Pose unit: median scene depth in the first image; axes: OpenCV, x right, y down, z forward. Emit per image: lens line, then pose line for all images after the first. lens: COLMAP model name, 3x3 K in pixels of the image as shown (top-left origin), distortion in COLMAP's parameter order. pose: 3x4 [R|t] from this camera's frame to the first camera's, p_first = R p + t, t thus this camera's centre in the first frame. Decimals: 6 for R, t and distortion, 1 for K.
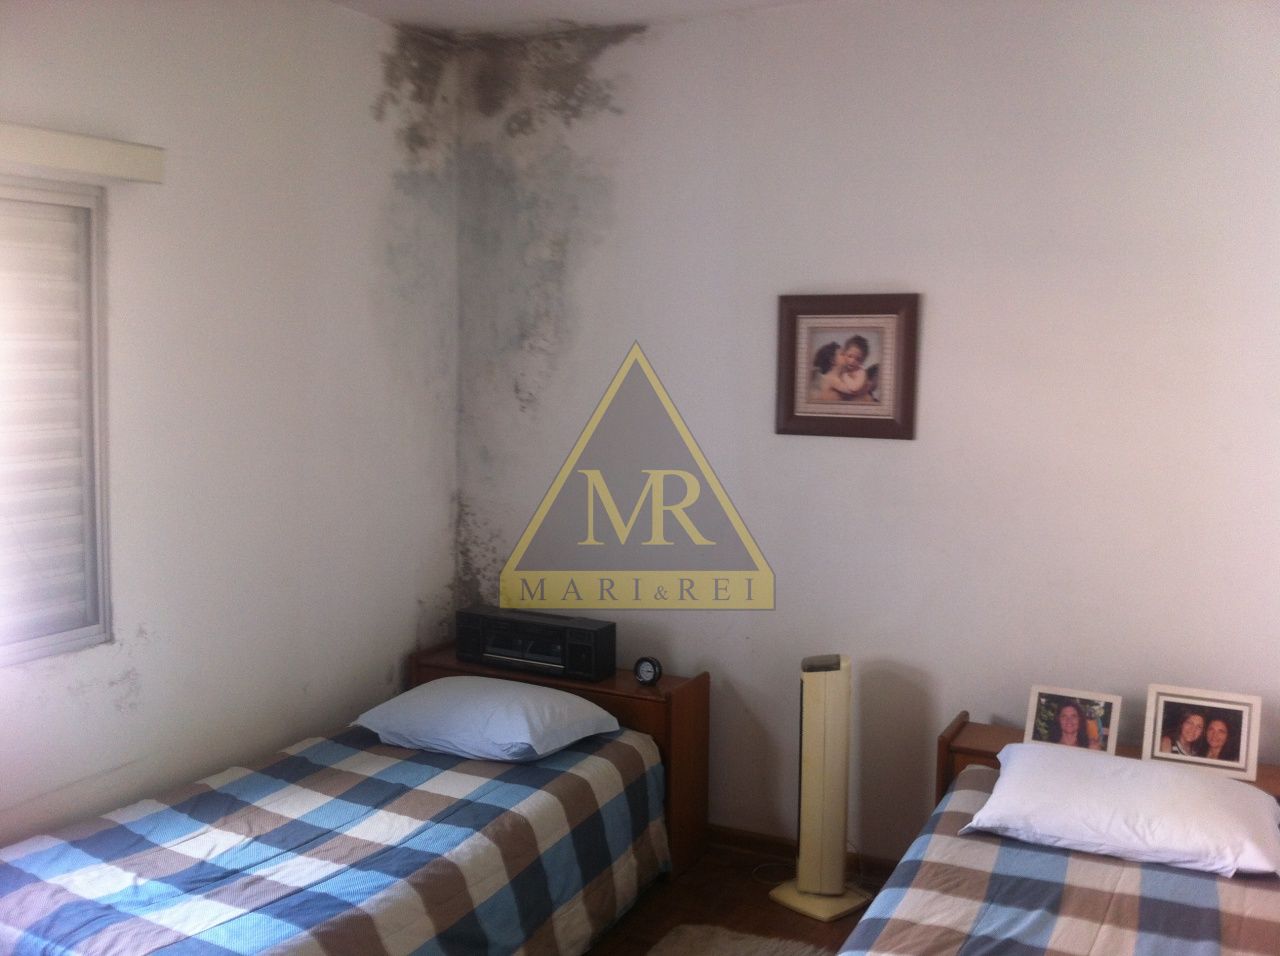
lens RADIAL K [[1221.7, 0, 648.7], [0, 1221.7, 474.5], [0, 0, 1]] dist [0.039050, -0.240818]
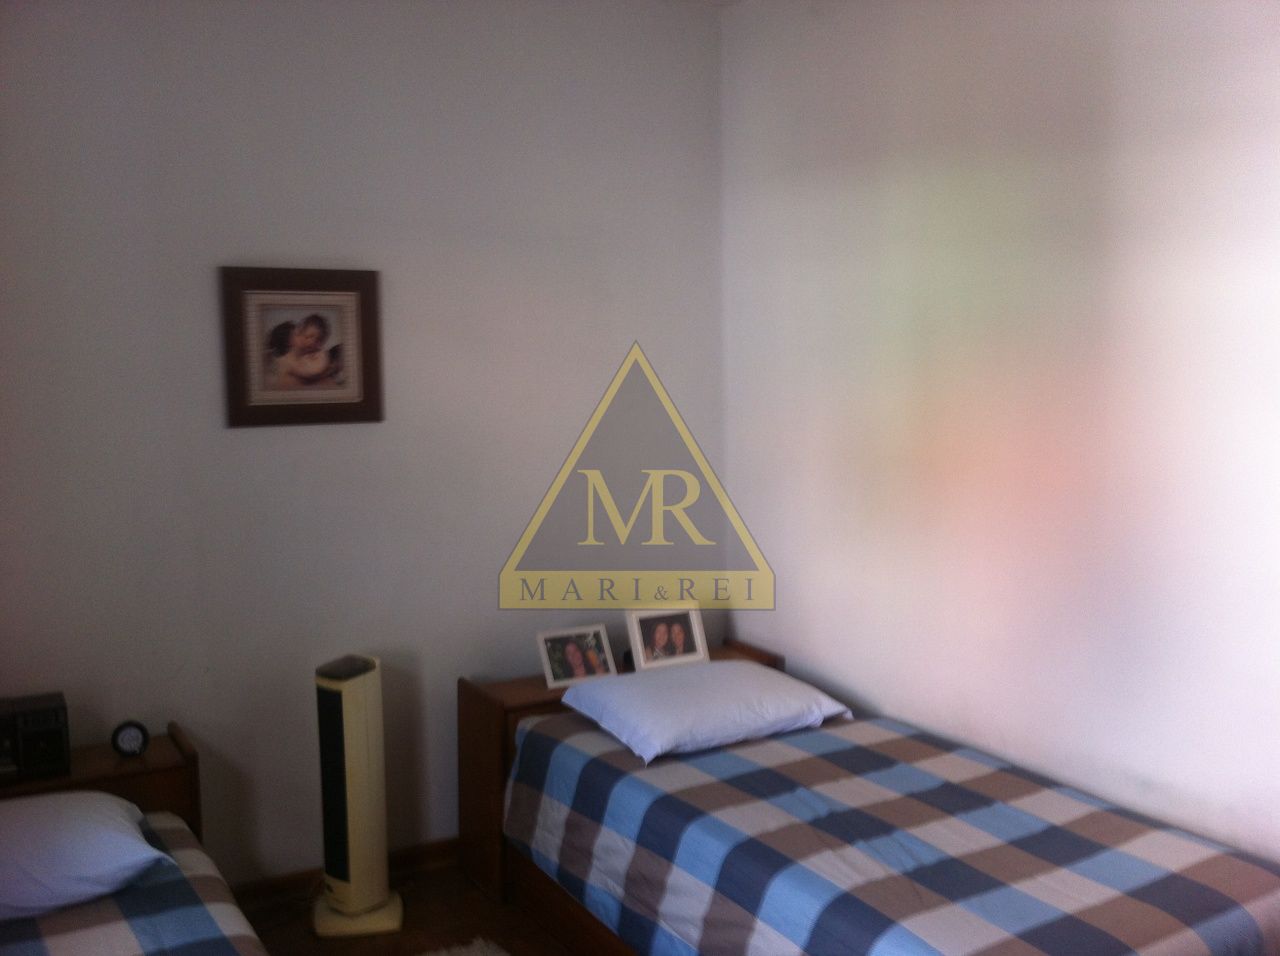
lens RADIAL K [[1221.7, 0, 648.7], [0, 1221.7, 474.5], [0, 0, 1]] dist [0.039050, -0.240818]
pose [[0.500053, -0.116937, 0.858063, -0.515112], [0.082734, 0.992760, 0.087079, -0.053190], [-0.862034, 0.027447, 0.506107, 0.319884]]
